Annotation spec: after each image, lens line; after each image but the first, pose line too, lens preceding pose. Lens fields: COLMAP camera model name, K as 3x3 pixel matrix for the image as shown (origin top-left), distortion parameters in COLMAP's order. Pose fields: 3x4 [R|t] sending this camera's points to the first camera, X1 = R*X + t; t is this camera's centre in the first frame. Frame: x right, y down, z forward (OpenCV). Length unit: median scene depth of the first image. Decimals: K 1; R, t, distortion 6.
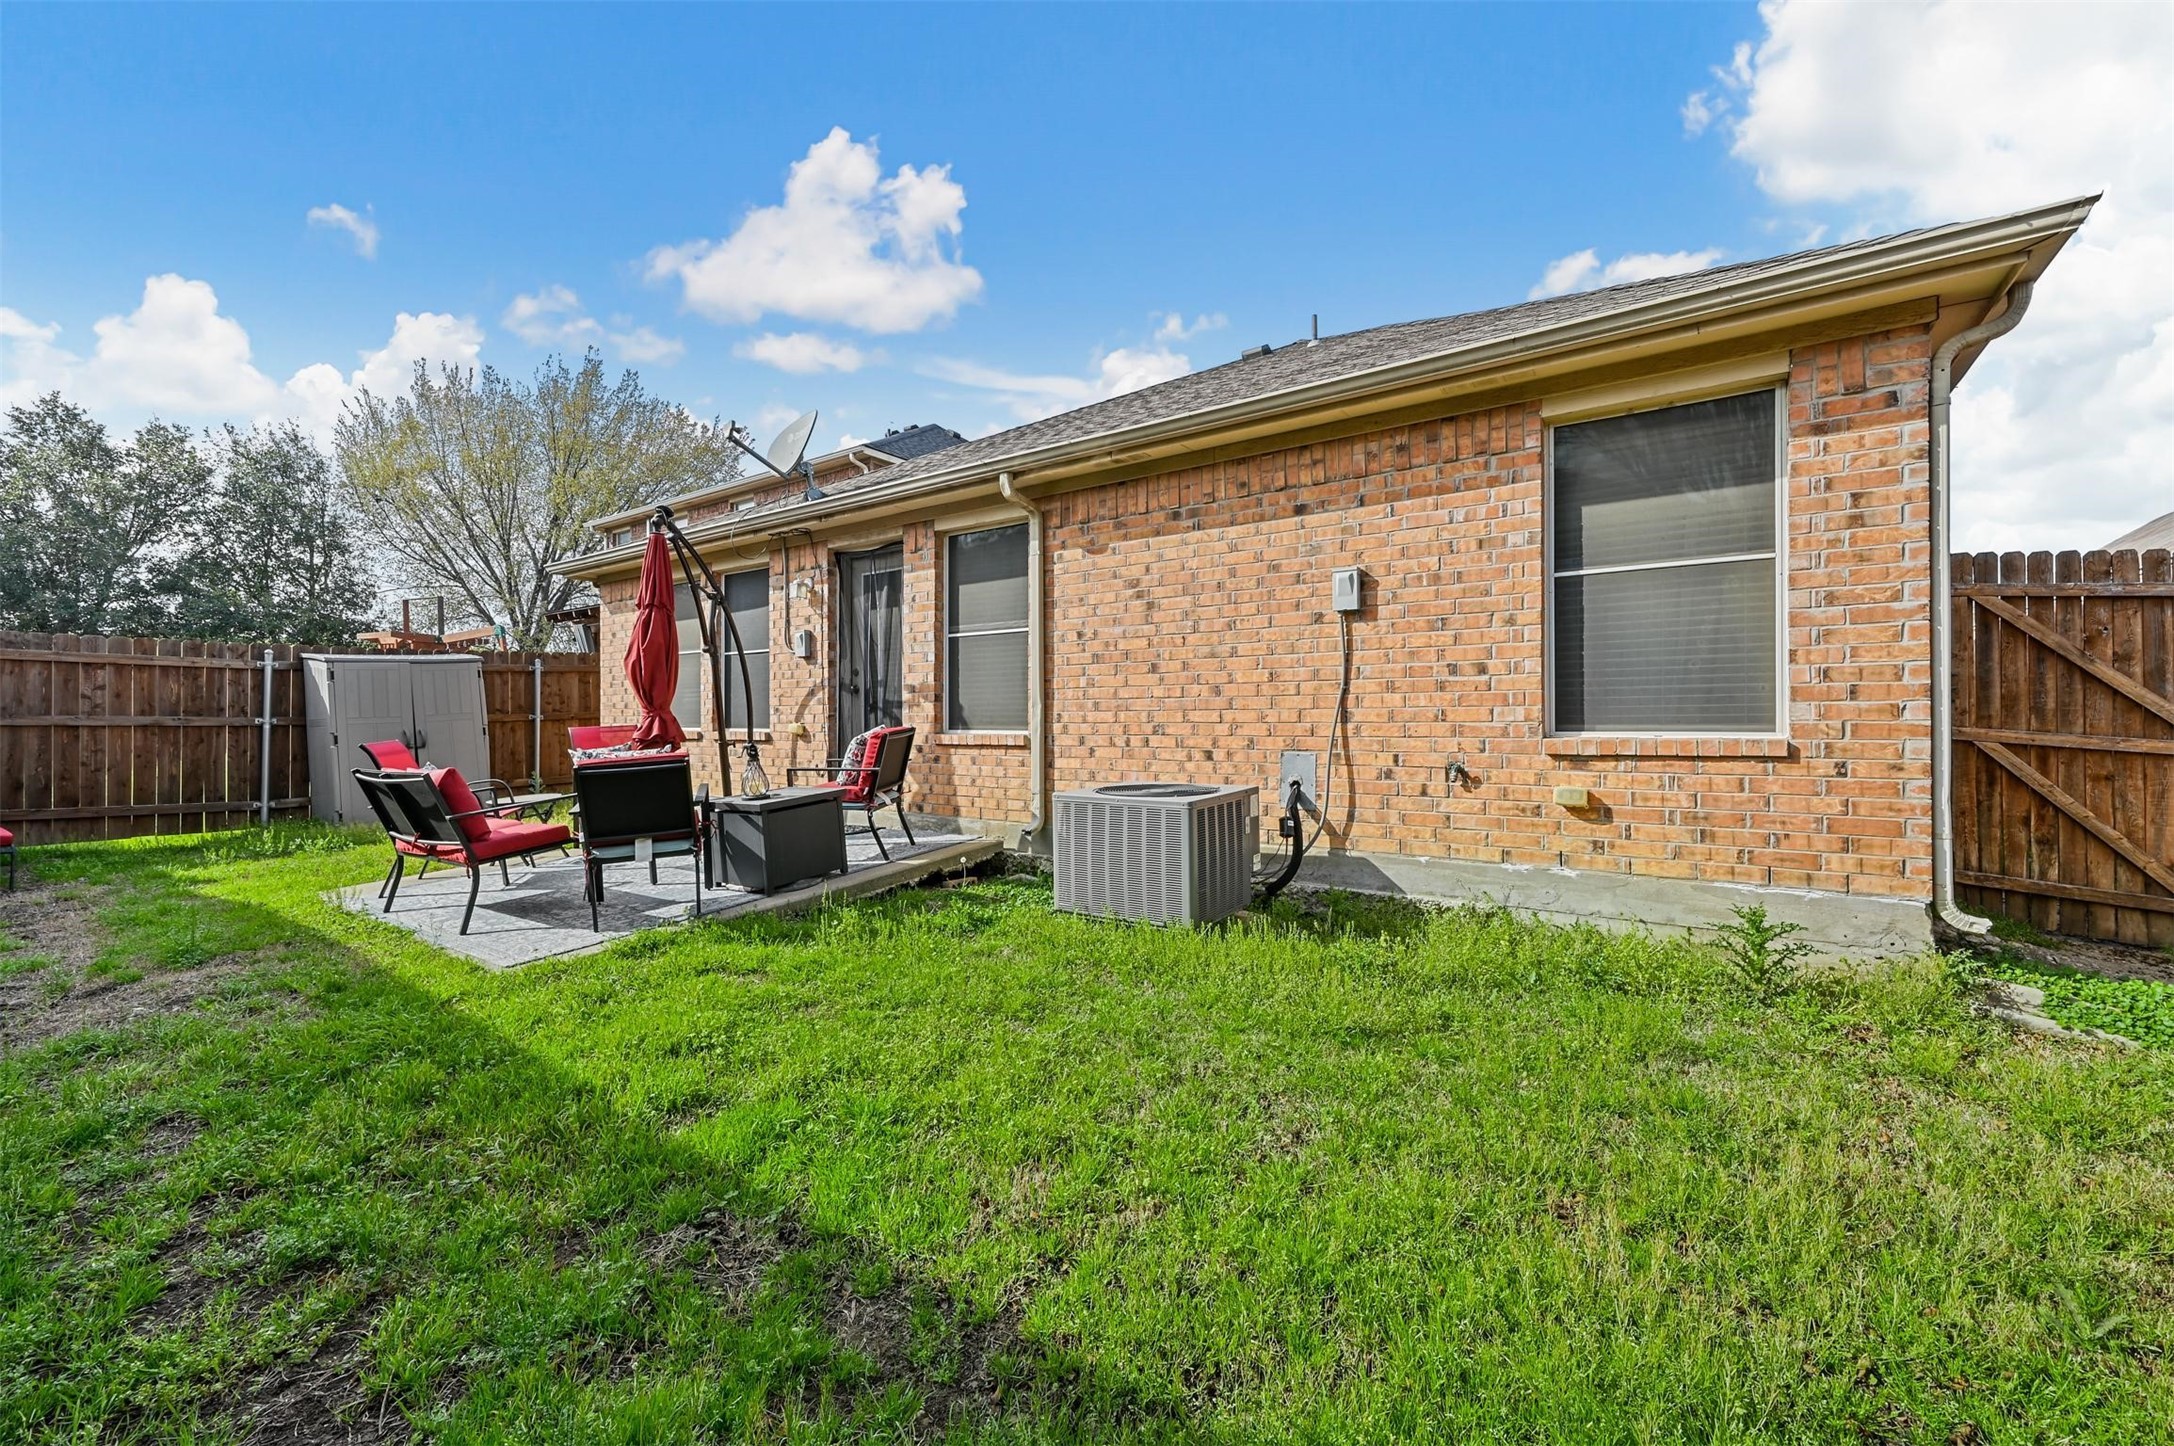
lens RADIAL K [[879.0, 0, 1111.8], [0, 879.0, 721.0], [0, 0, 1]] dist [-0.001380, 0.000781]
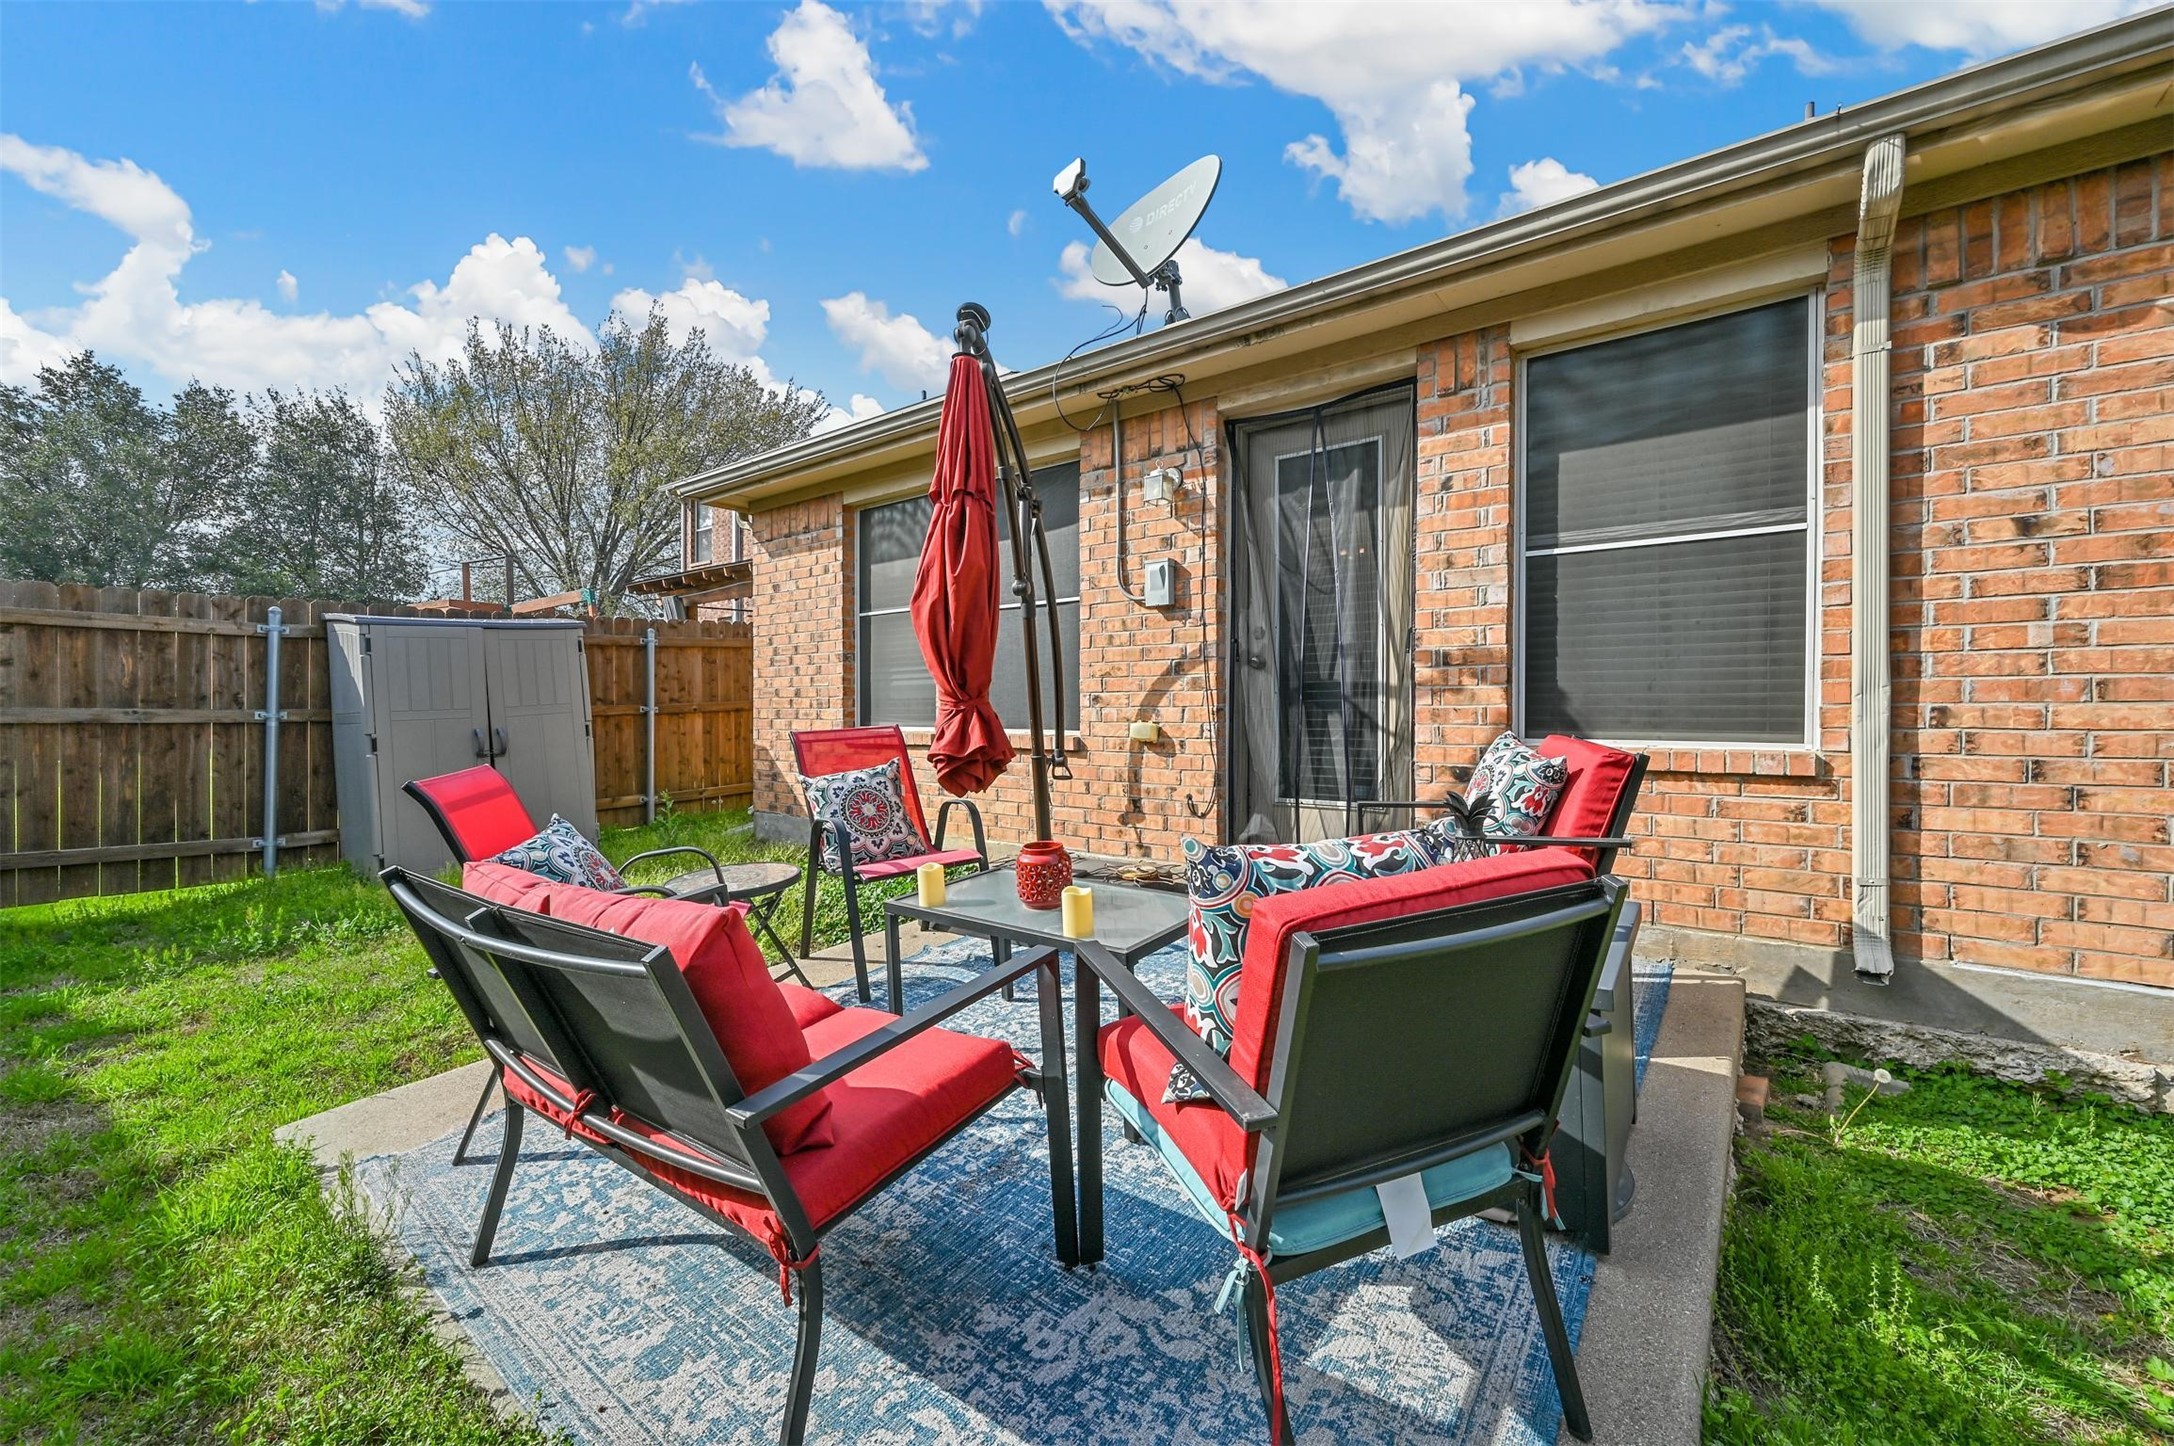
lens RADIAL K [[859.7, 0, 1097.5], [0, 859.7, 718.1], [0, 0, 1]] dist [-0.001586, -0.000080]
pose [[0.999395, 0.001799, -0.034731, -0.325770], [-0.001518, 0.999966, 0.008126, -0.004122], [0.034745, -0.008068, 0.999364, 0.383206]]
